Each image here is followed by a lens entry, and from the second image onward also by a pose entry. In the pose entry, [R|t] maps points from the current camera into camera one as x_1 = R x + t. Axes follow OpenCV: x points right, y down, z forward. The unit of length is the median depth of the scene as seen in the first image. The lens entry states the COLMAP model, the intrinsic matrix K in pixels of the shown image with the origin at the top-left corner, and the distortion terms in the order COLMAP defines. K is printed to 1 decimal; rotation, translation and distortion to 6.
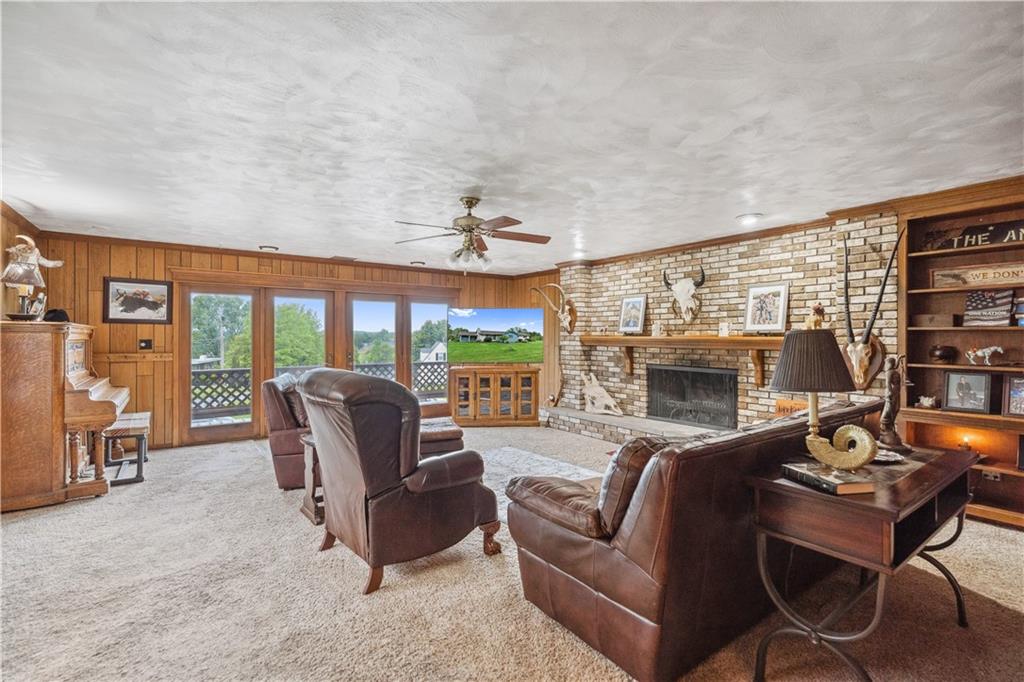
lens RADIAL K [[467.9, 0, 519.7], [0, 467.9, 340.7], [0, 0, 1]] dist [-0.007921, -0.001560]
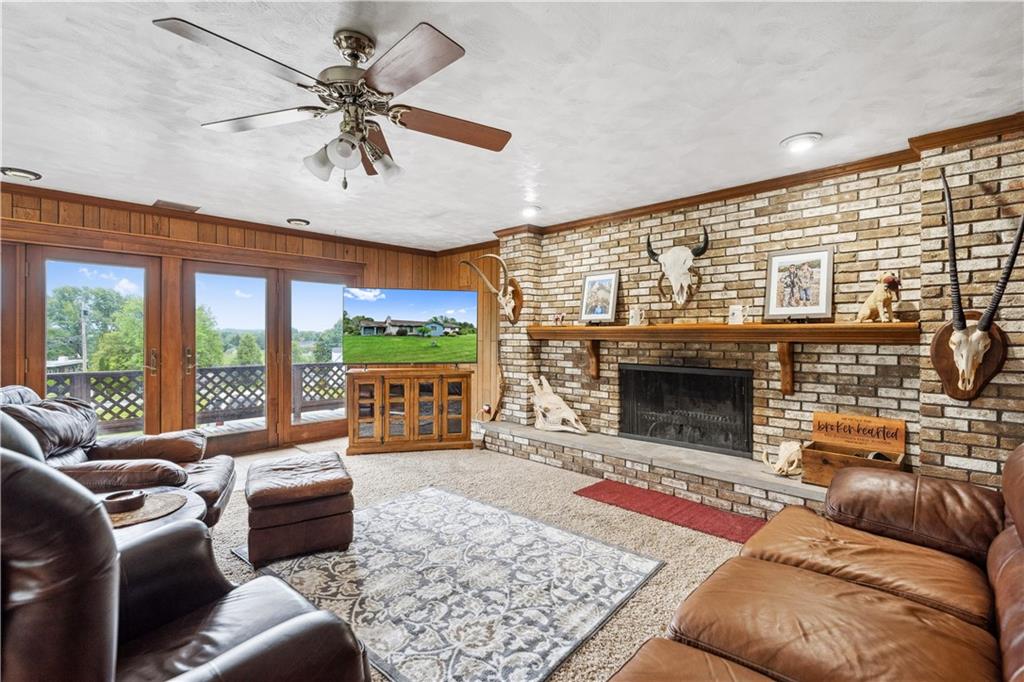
lens RADIAL K [[467.9, 0, 520.3], [0, 467.9, 338.2], [0, 0, 1]] dist [-0.007921, -0.001560]
pose [[0.986183, -0.000081, 0.165661, -0.006997], [0.000668, 0.999994, -0.003487, 0.011836], [-0.165660, 0.003550, 0.986177, 0.290394]]
